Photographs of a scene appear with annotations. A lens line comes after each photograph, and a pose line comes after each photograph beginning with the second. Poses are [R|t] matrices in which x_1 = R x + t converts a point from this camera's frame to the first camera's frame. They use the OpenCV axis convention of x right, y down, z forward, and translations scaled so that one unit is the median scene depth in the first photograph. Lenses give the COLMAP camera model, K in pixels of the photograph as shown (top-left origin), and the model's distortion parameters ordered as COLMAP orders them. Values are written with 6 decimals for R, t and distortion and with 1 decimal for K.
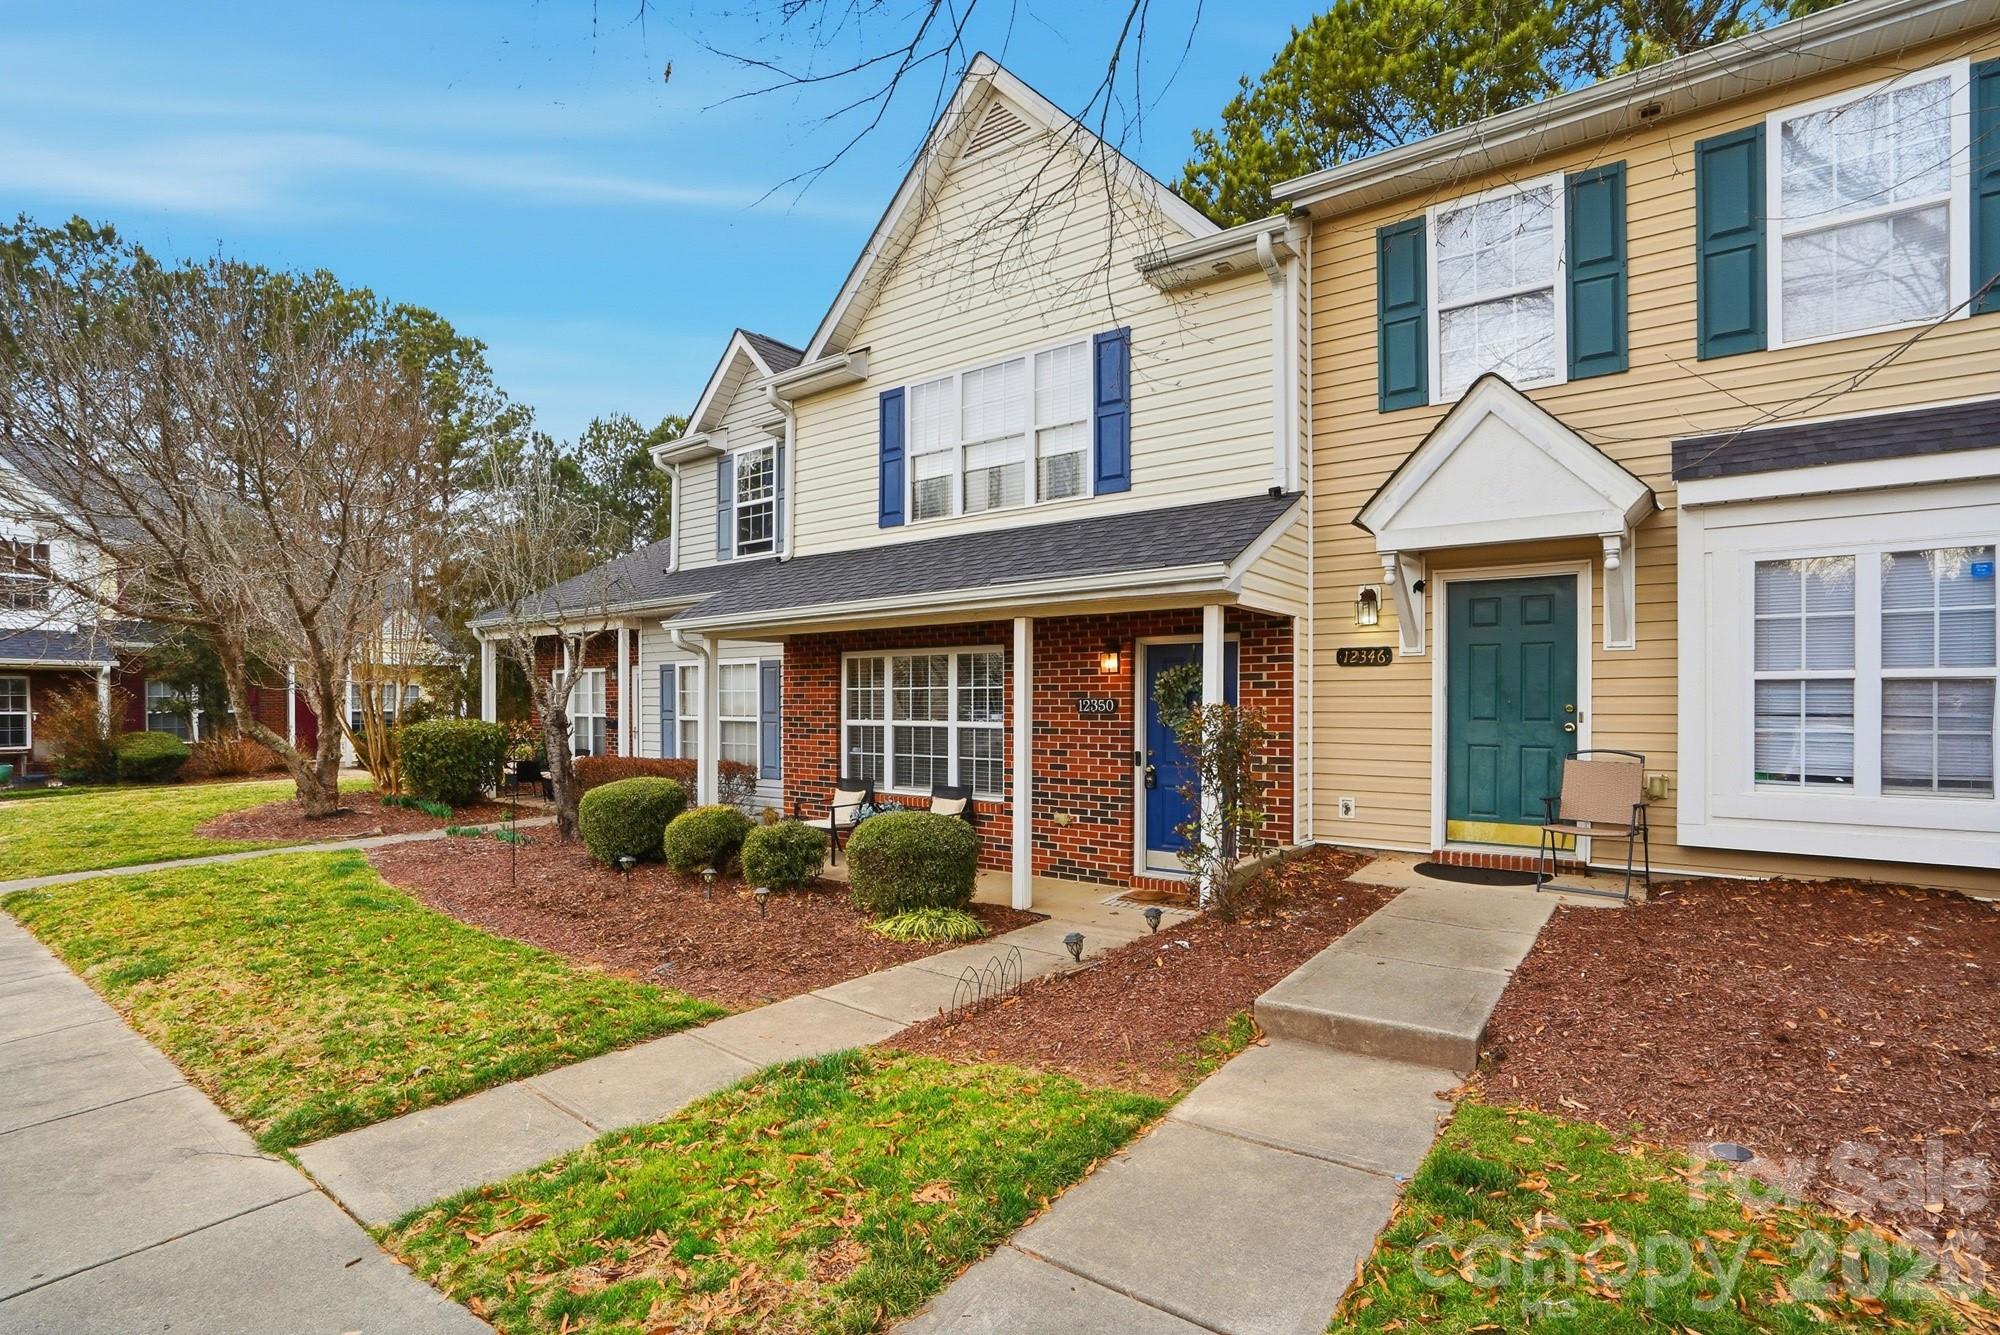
lens RADIAL K [[946.5, 0, 977.8], [0, 946.5, 709.7], [0, 0, 1]] dist [-0.035375, 0.004893]
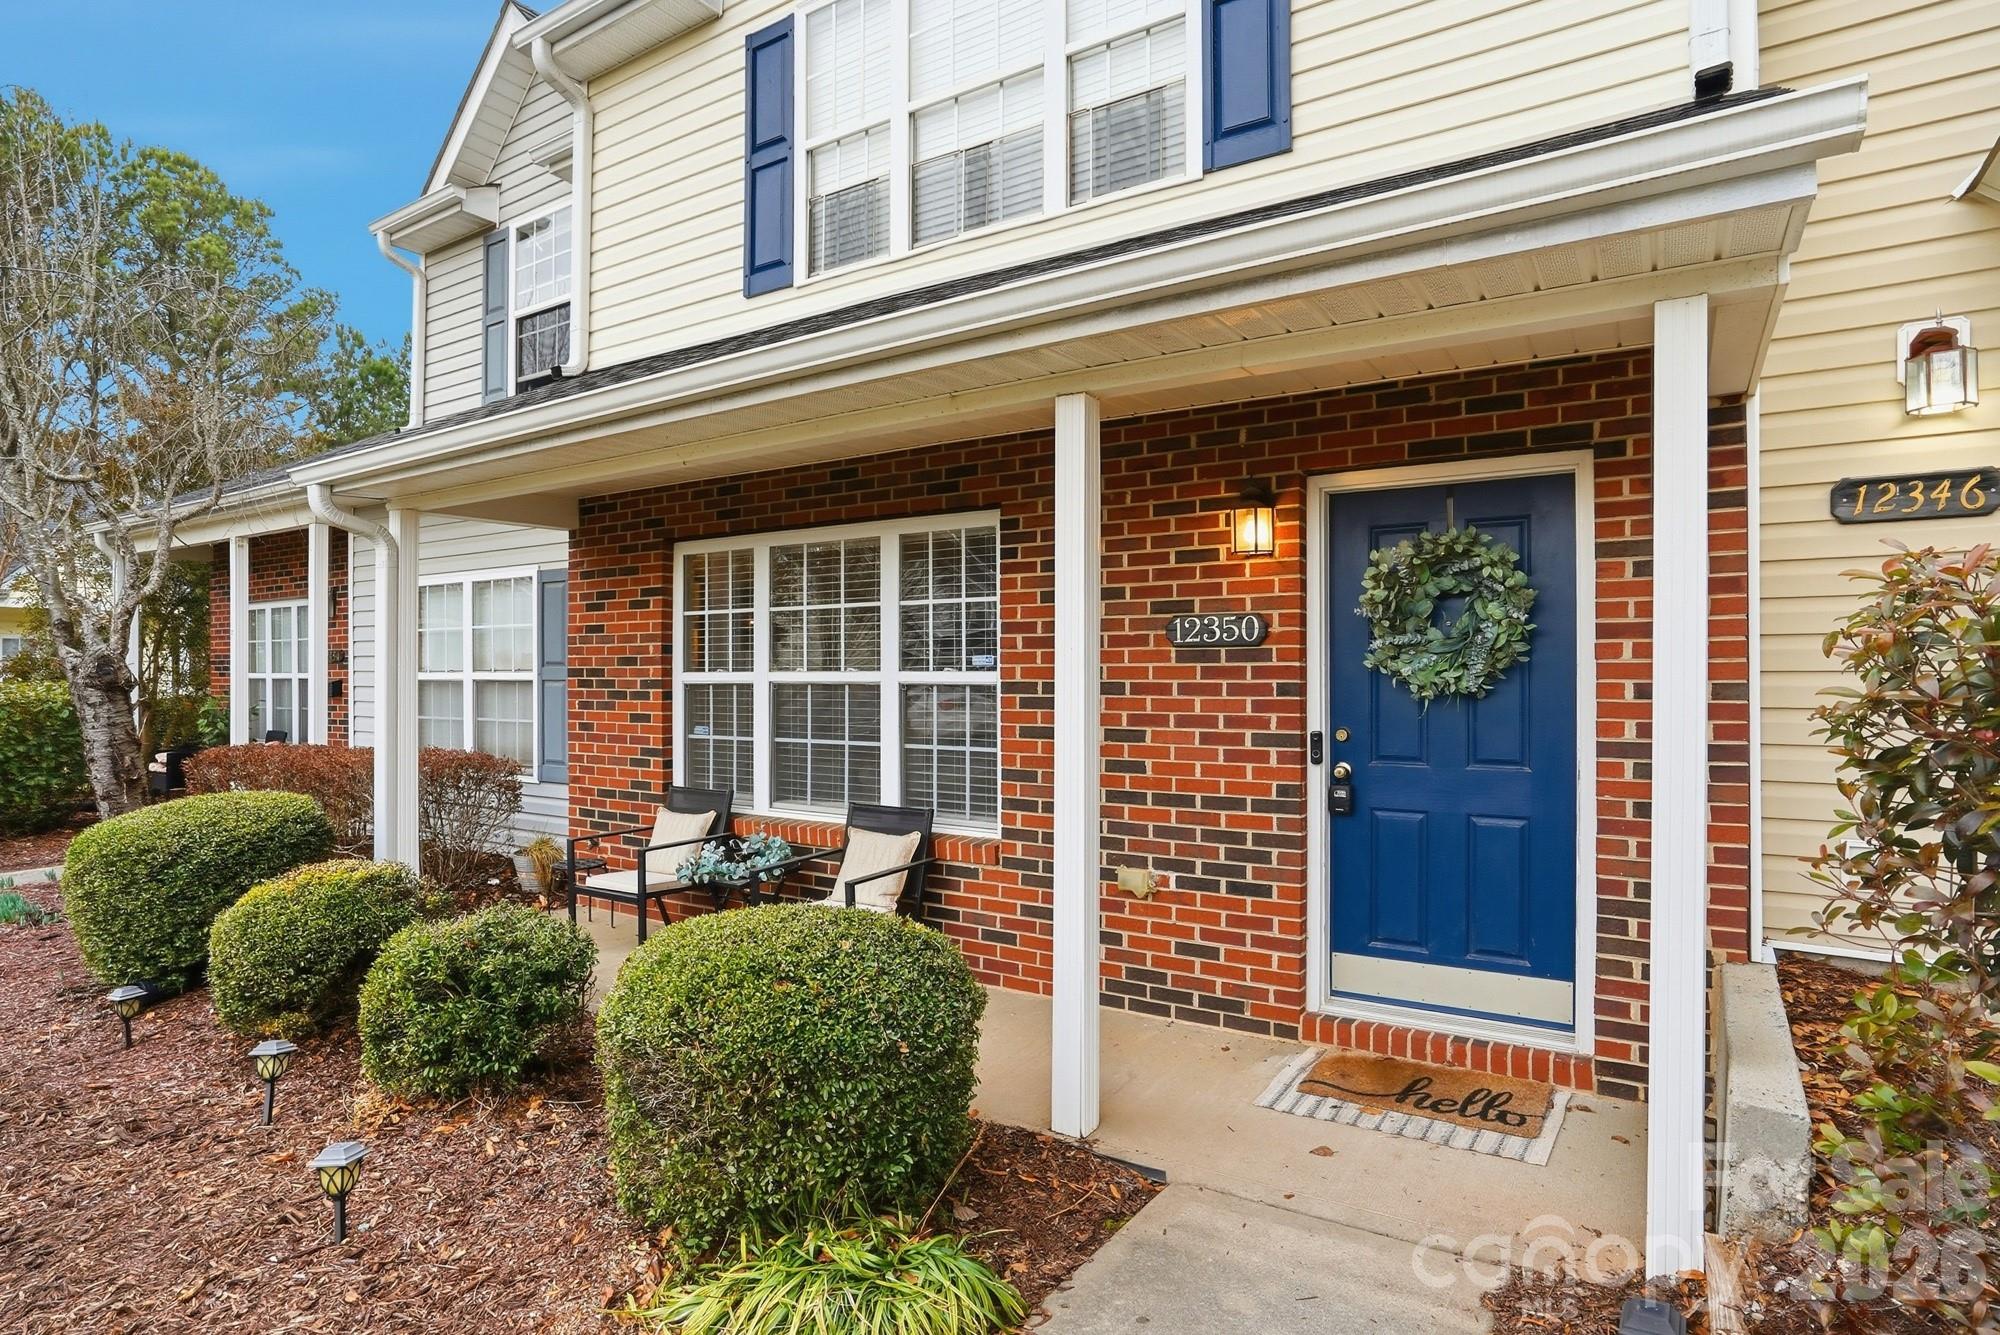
lens RADIAL K [[1039.8, 0, 993.8], [0, 1039.8, 664.3], [0, 0, 1]] dist [-0.012937, 0.001997]
pose [[0.996028, -0.001333, 0.089032, -0.021270], [0.002770, 0.999868, -0.016019, 0.017539], [-0.088999, 0.016202, 0.995900, 0.462641]]
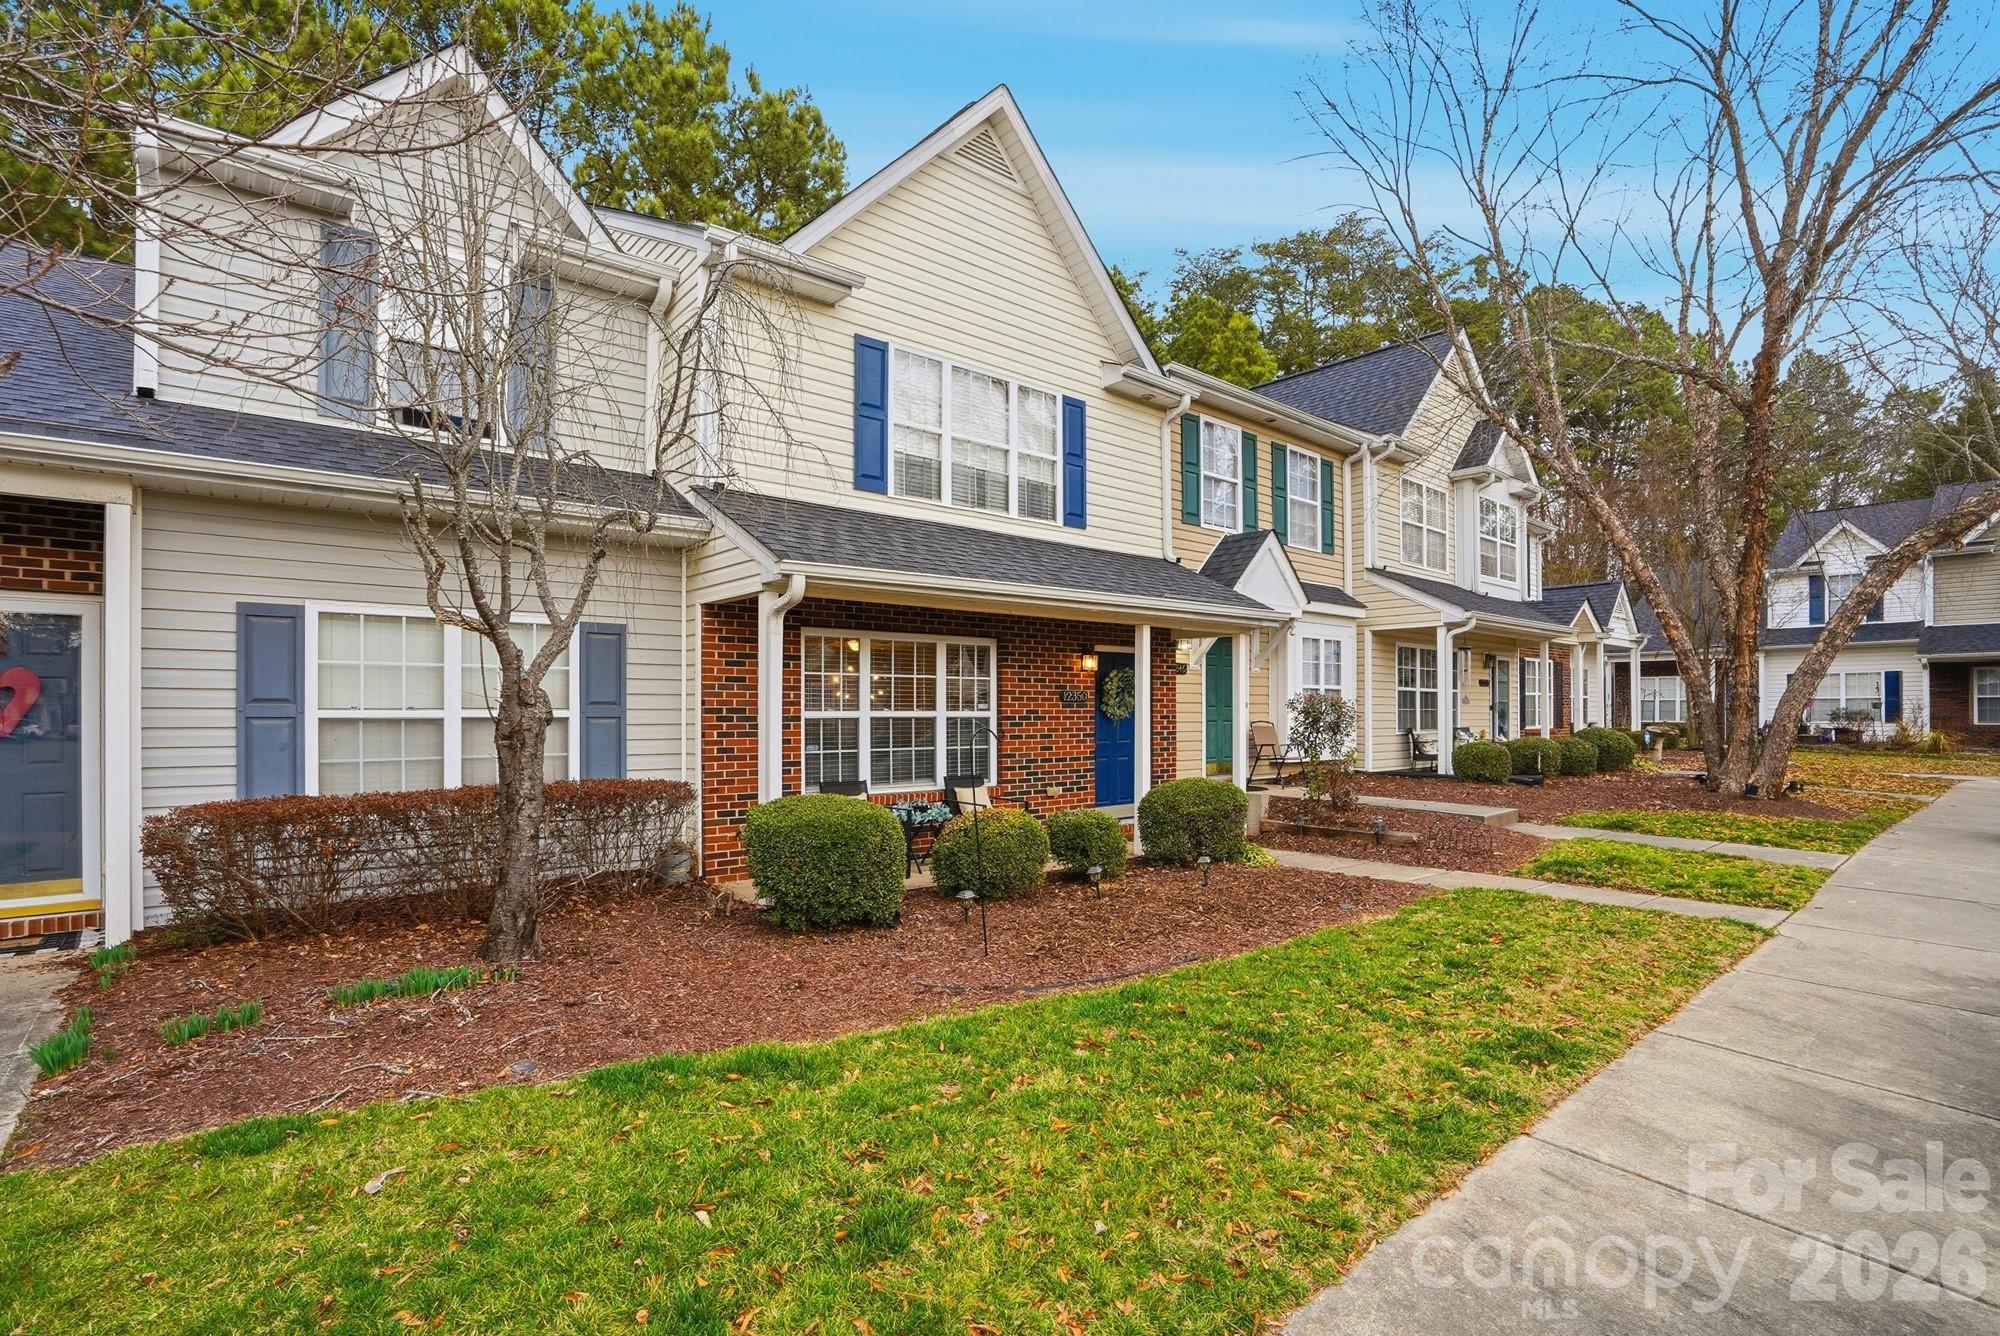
lens RADIAL K [[946.5, 0, 1004.6], [0, 946.5, 683.8], [0, 0, 1]] dist [-0.035375, 0.004893]
pose [[0.214168, 0.019620, 0.976600, -0.985043], [0.000111, 0.999798, -0.020110, 0.003641], [-0.976797, 0.004415, 0.214122, 0.734811]]
